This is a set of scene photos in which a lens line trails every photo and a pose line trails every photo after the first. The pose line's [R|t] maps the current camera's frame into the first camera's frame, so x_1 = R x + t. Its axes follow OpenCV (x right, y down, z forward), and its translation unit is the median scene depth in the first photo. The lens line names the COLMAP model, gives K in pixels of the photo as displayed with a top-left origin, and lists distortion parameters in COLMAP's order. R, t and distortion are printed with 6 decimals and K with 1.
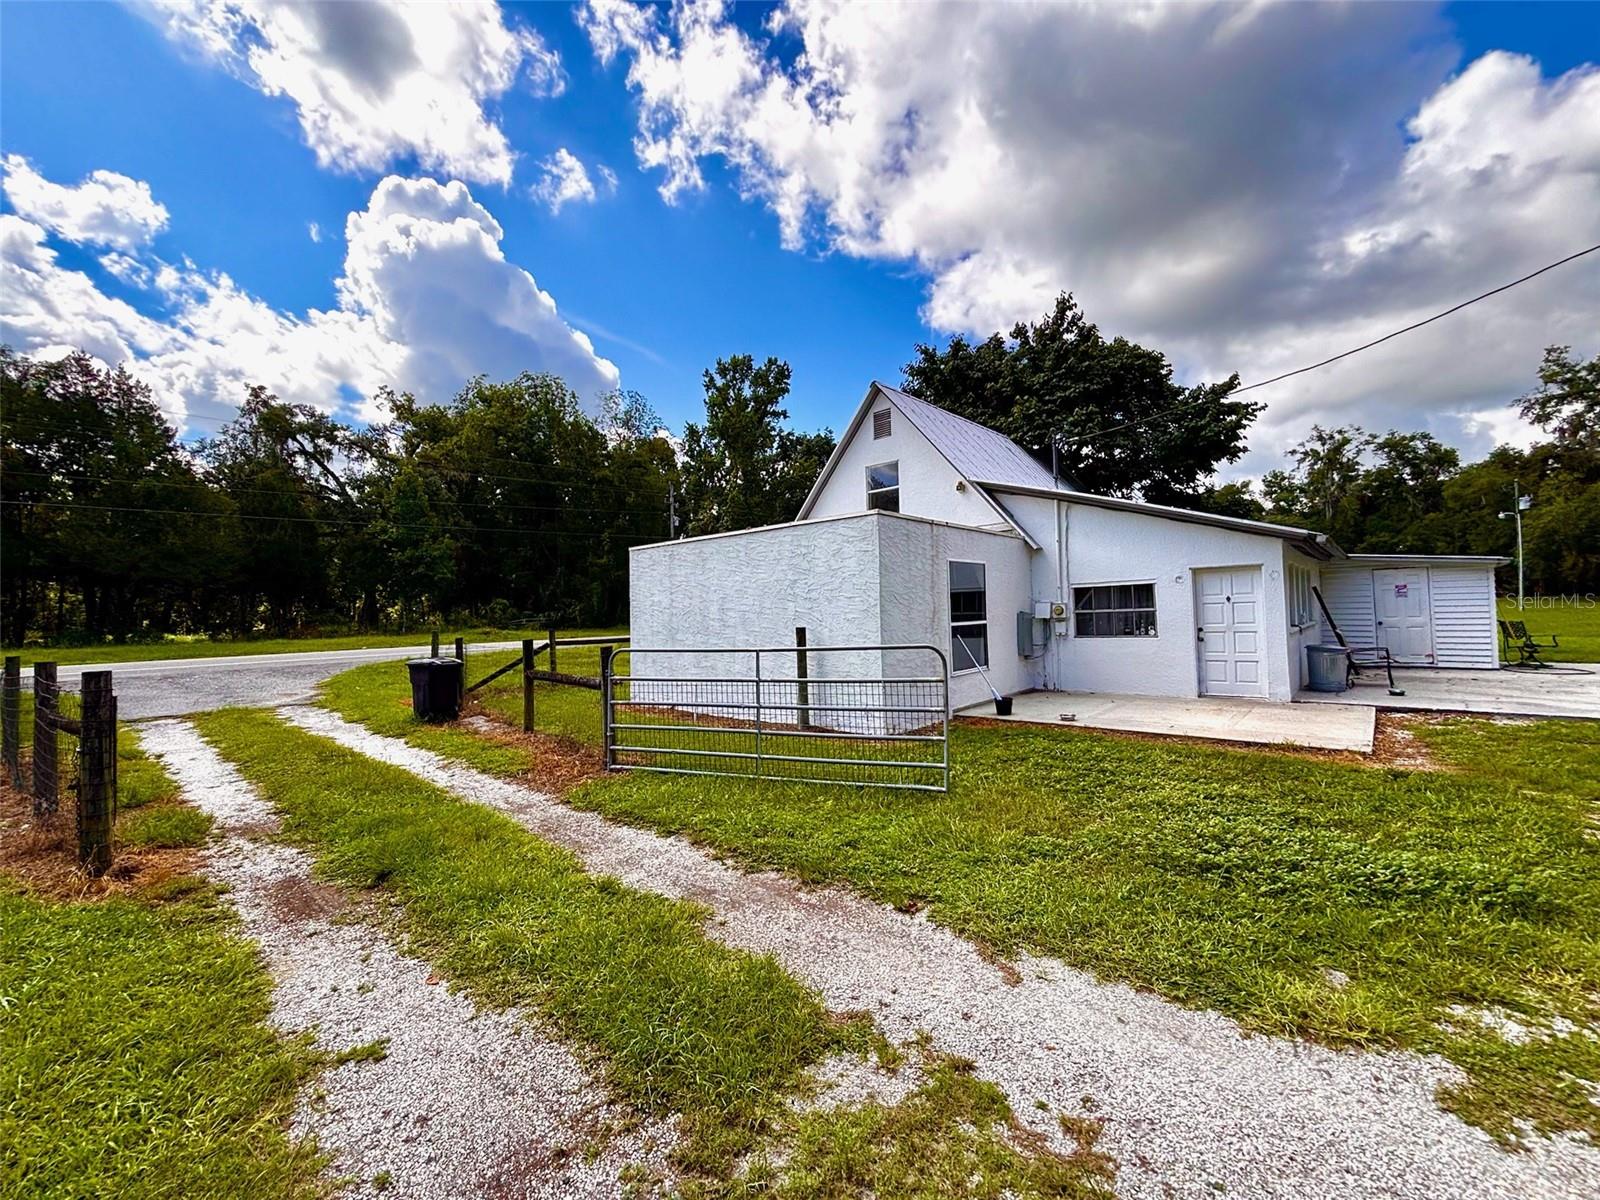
lens RADIAL K [[645.5, 0, 799.6], [0, 645.5, 599.2], [0, 0, 1]] dist [0.000773, 0.000552]
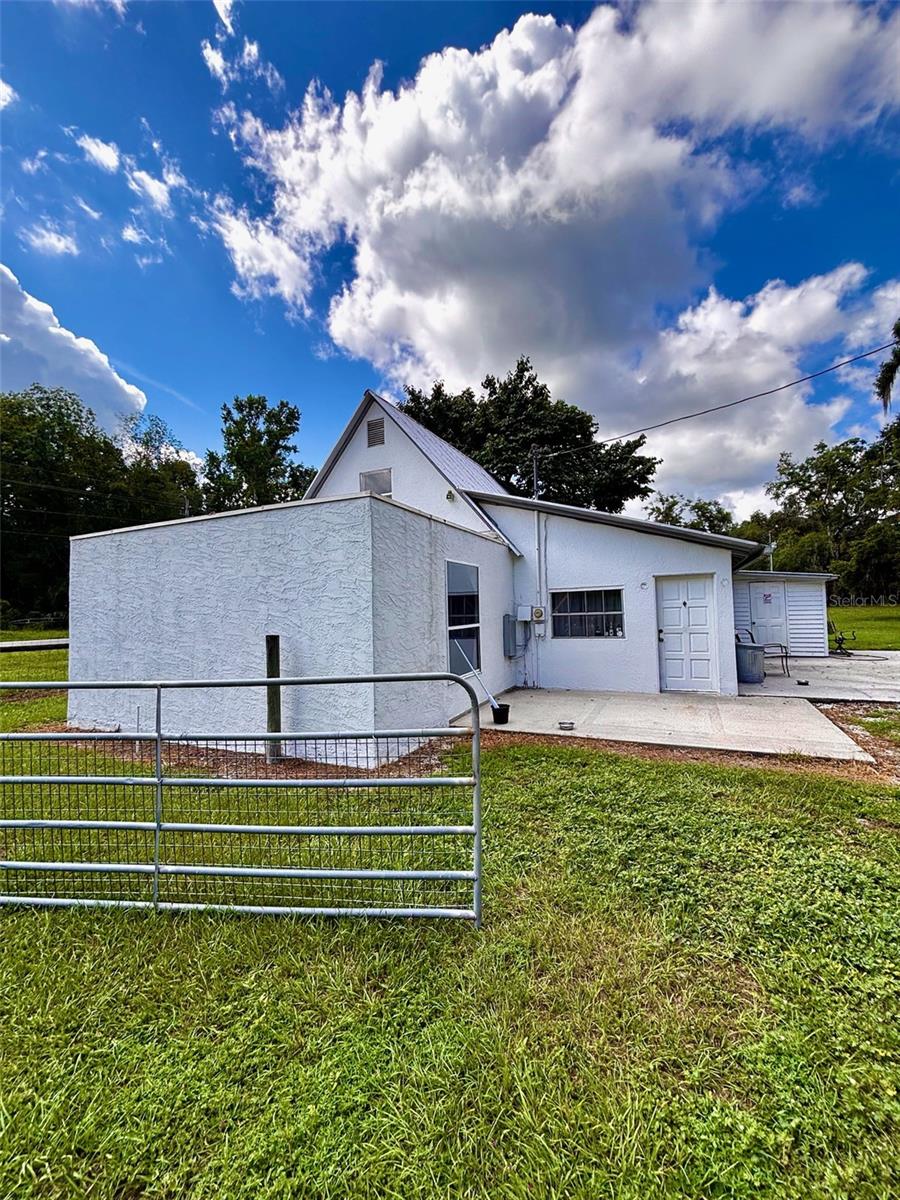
lens RADIAL K [[484.1, 0, 446.1], [0, 484.1, 603.5], [0, 0, 1]] dist [0.000773, 0.000552]
pose [[0.962433, 0.007719, 0.271411, 0.018961], [-0.008192, 0.999966, 0.000607, 0.000971], [-0.271397, -0.002807, 0.962463, 0.150273]]
